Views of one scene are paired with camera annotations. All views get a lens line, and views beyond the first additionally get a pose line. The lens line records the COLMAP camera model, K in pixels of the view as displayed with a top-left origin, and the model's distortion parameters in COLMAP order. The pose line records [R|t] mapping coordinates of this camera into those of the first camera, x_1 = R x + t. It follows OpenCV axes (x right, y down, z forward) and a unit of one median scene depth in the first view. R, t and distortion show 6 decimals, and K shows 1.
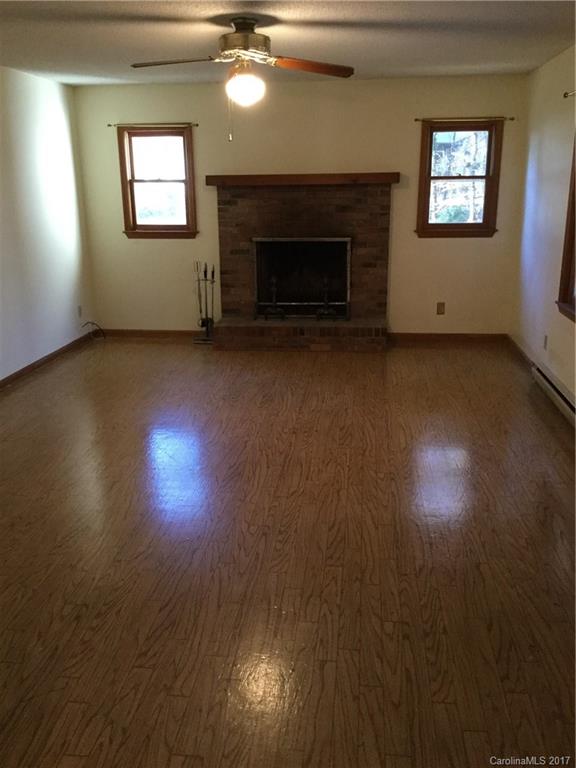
lens RADIAL K [[679.5, 0, 288.0], [0, 679.5, 384.0], [0, 0, 1]] dist [0.080314, -0.137281]
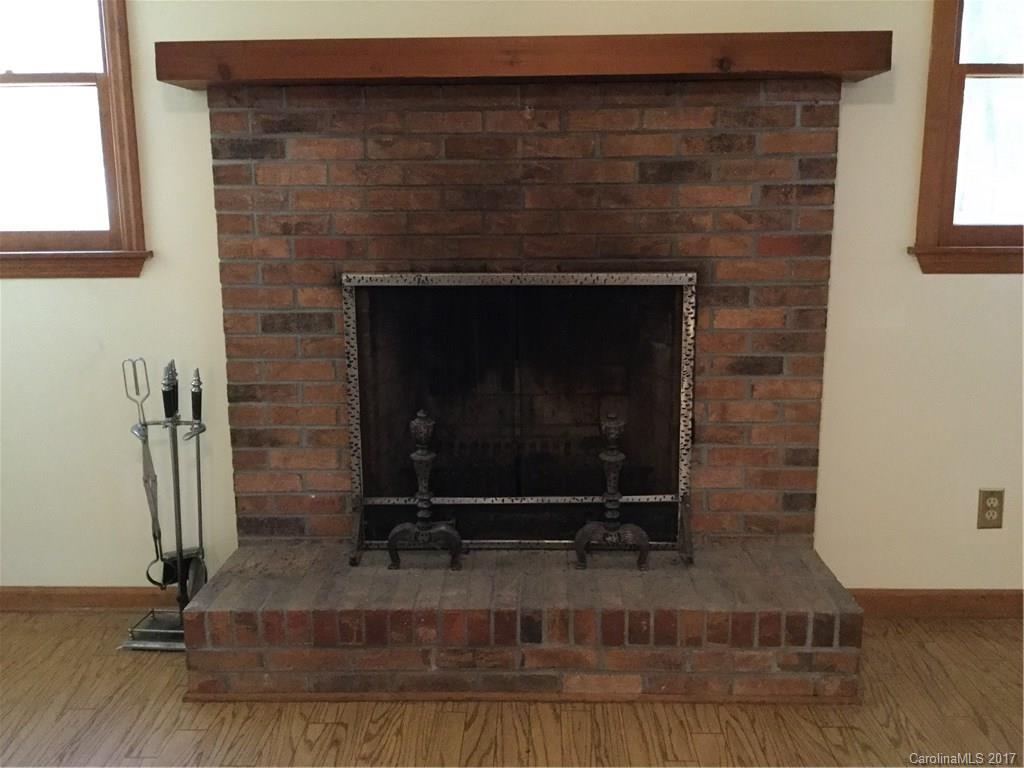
lens RADIAL K [[906.1, 0, 512.0], [0, 906.1, 384.0], [0, 0, 1]] dist [0.080314, -0.137281]
pose [[0.996583, -0.013067, 0.081553, -0.013820], [0.020029, 0.996167, -0.085143, -0.137129], [-0.080128, 0.086486, 0.993026, 0.632415]]
